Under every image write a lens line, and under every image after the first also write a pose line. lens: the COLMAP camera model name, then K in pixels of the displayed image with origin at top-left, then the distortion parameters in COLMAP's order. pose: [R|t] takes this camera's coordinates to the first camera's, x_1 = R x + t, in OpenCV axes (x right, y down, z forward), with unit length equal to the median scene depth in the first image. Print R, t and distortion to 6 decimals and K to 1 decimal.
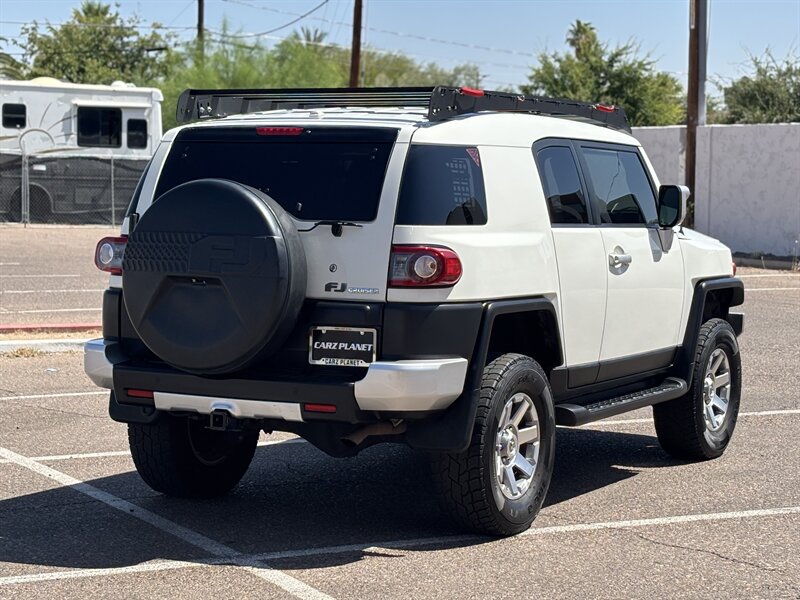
lens RADIAL K [[1838.9, 0, 397.1], [0, 1838.9, 302.5], [0, 0, 1]] dist [0.190049, 0.000000]
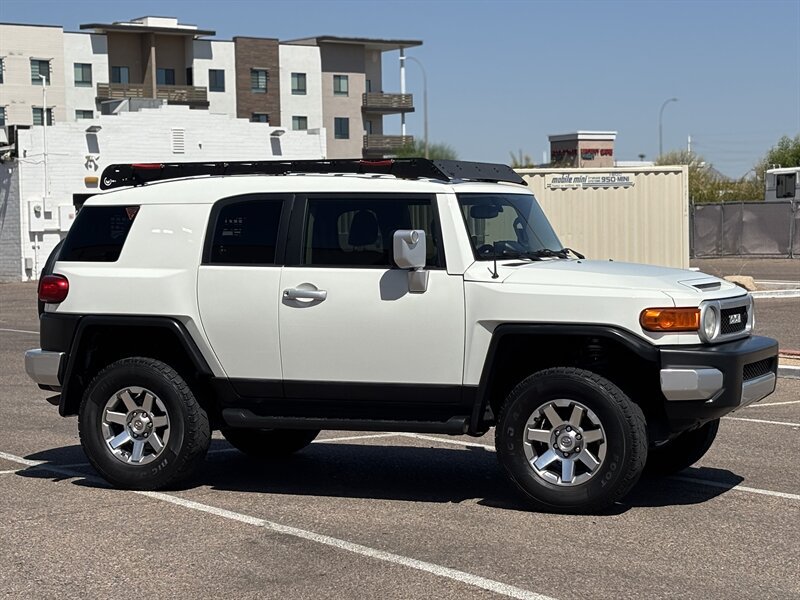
lens RADIAL K [[1838.9, 0, 394.6], [0, 1838.9, 298.4], [0, 0, 1]] dist [0.190049, 0.000000]
pose [[0.082710, 0.023060, -0.996307, 1.499544], [-0.054995, 0.998314, 0.018541, -0.053447], [0.995055, 0.053259, 0.083838, 1.122708]]
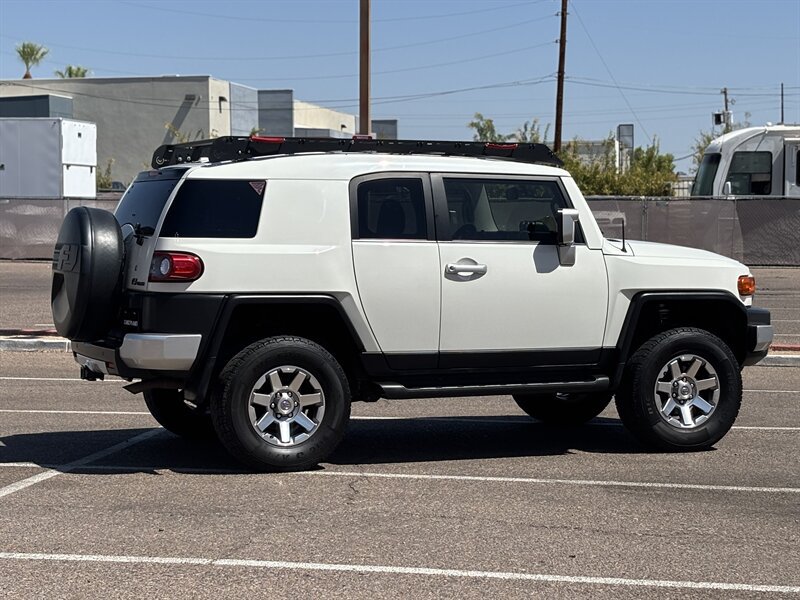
lens RADIAL K [[1838.9, 0, 378.3], [0, 1838.9, 306.8], [0, 0, 1]] dist [0.190049, 0.000000]
pose [[0.771179, 0.017869, -0.636367, 1.000732], [-0.033941, 0.999338, -0.013070, 0.023083], [0.635713, 0.031679, 0.771275, 0.022959]]
